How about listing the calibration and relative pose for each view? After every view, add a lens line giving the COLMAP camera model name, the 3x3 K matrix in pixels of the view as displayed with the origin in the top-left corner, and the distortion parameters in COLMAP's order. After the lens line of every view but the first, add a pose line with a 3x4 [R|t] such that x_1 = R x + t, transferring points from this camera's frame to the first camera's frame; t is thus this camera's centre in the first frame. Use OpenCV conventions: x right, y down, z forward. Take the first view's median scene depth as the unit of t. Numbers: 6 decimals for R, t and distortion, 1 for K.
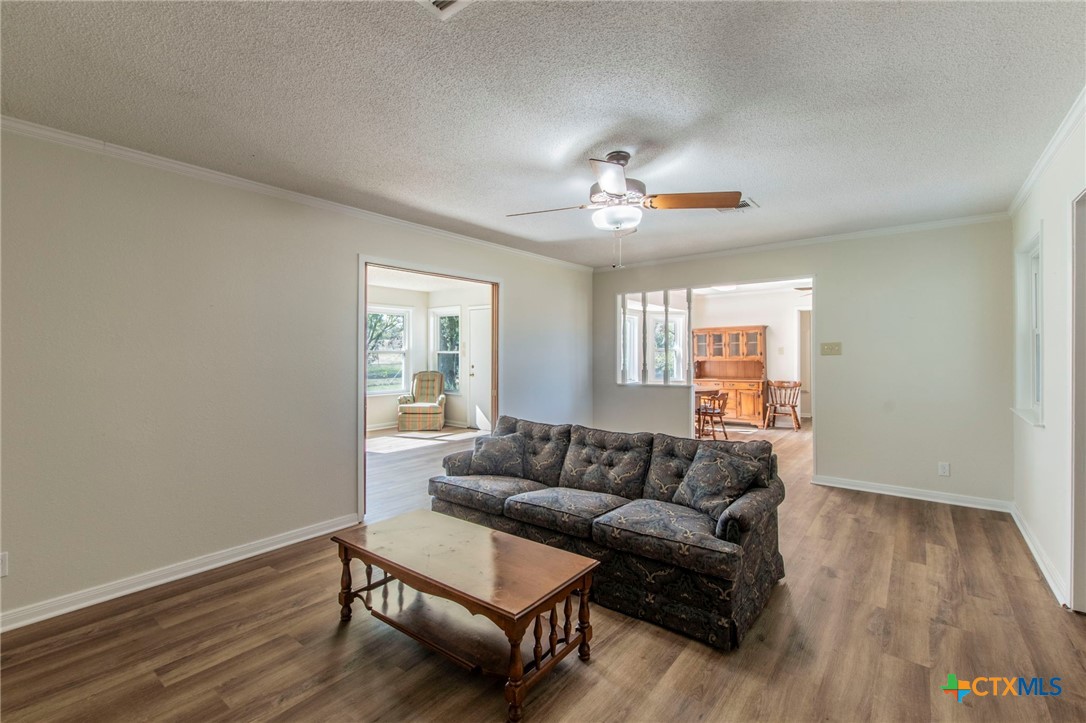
lens RADIAL K [[475.4, 0, 546.9], [0, 475.4, 356.1], [0, 0, 1]] dist [0.012323, -0.004249]
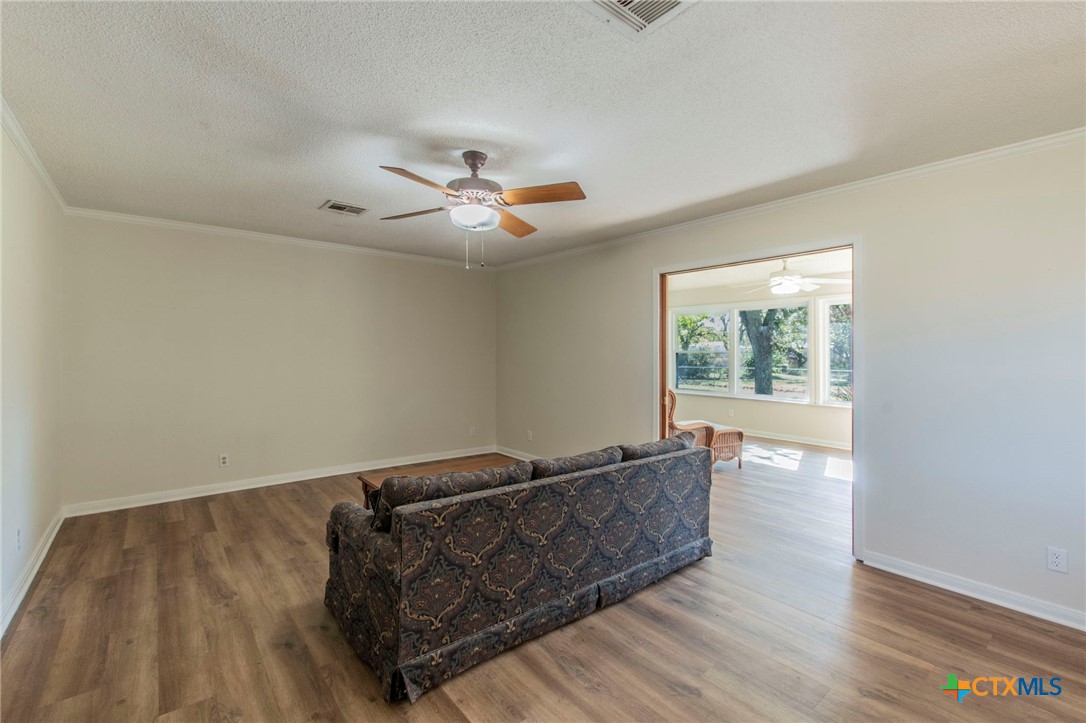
lens RADIAL K [[475.4, 0, 550.2], [0, 475.4, 356.6], [0, 0, 1]] dist [0.012323, -0.004249]
pose [[-0.213593, 0.008551, -0.976885, 1.457785], [-0.014069, 0.999831, 0.011828, -0.018899], [0.976821, 0.016270, -0.213437, 1.826234]]
